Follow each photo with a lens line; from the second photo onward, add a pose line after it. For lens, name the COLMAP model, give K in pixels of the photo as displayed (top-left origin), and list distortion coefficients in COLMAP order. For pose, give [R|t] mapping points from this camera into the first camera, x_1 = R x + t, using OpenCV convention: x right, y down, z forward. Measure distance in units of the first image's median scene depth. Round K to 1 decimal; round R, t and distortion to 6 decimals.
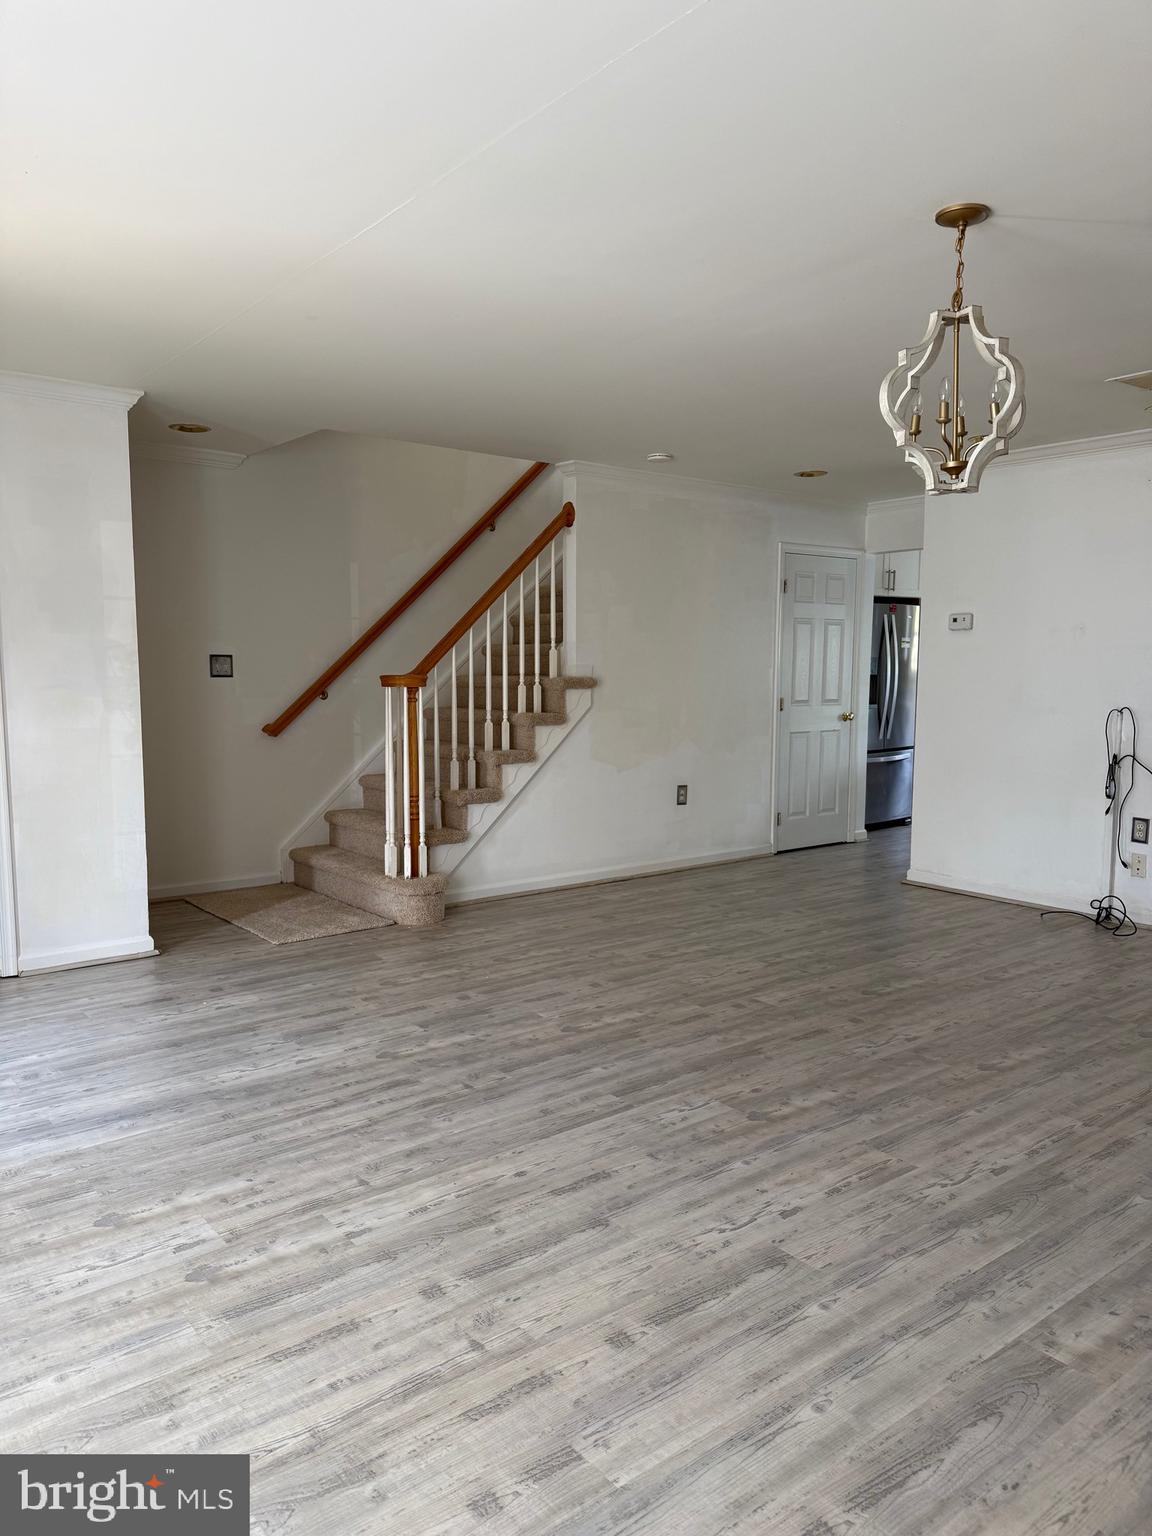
lens RADIAL K [[1063.8, 0, 576.0], [0, 1063.8, 768.0], [0, 0, 1]] dist [0.153080, -0.271715]
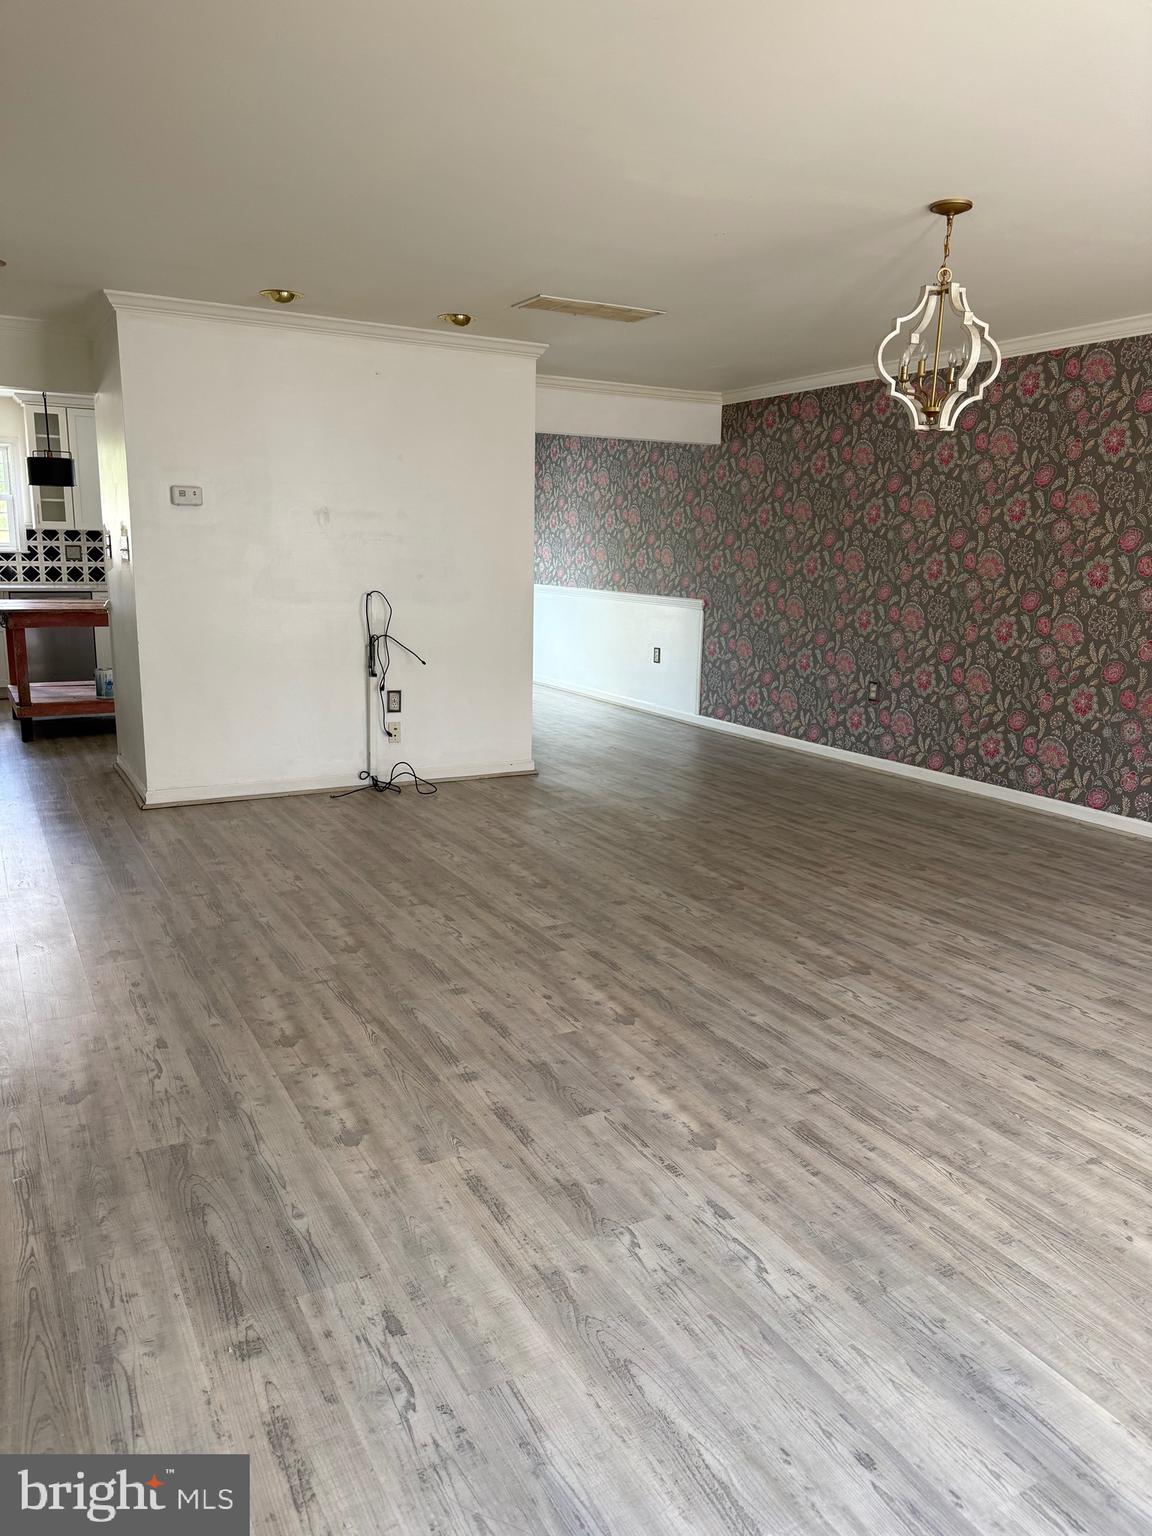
lens RADIAL K [[1063.8, 0, 576.0], [0, 1063.8, 768.0], [0, 0, 1]] dist [0.153080, -0.271715]
pose [[0.162415, -0.201696, 0.965888, -0.817636], [0.073645, 0.978633, 0.191973, -0.112272], [-0.983970, 0.039954, 0.173799, 0.947946]]
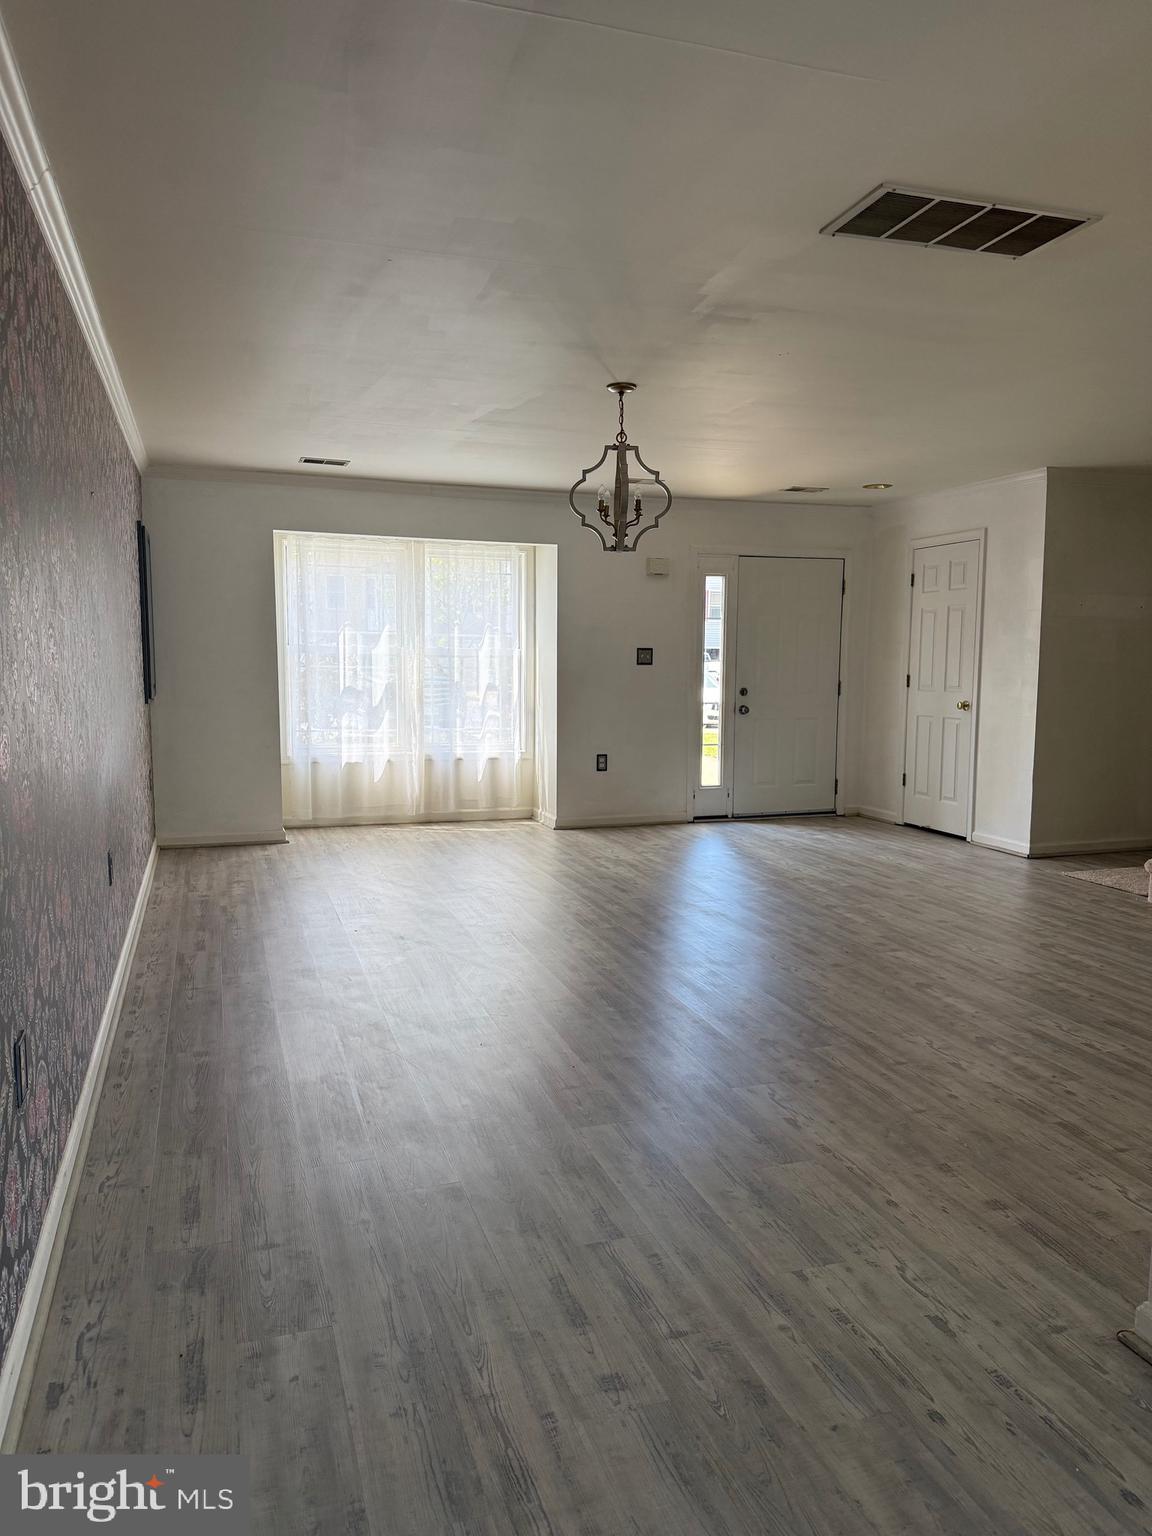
lens RADIAL K [[1089.2, 0, 576.0], [0, 1089.2, 768.0], [0, 0, 1]] dist [0.040247, -0.035402]
pose [[-0.339780, 0.093957, -0.935800, 1.558688], [-0.097145, 0.986169, 0.134287, -0.108559], [0.935474, 0.136537, -0.325953, 1.208353]]
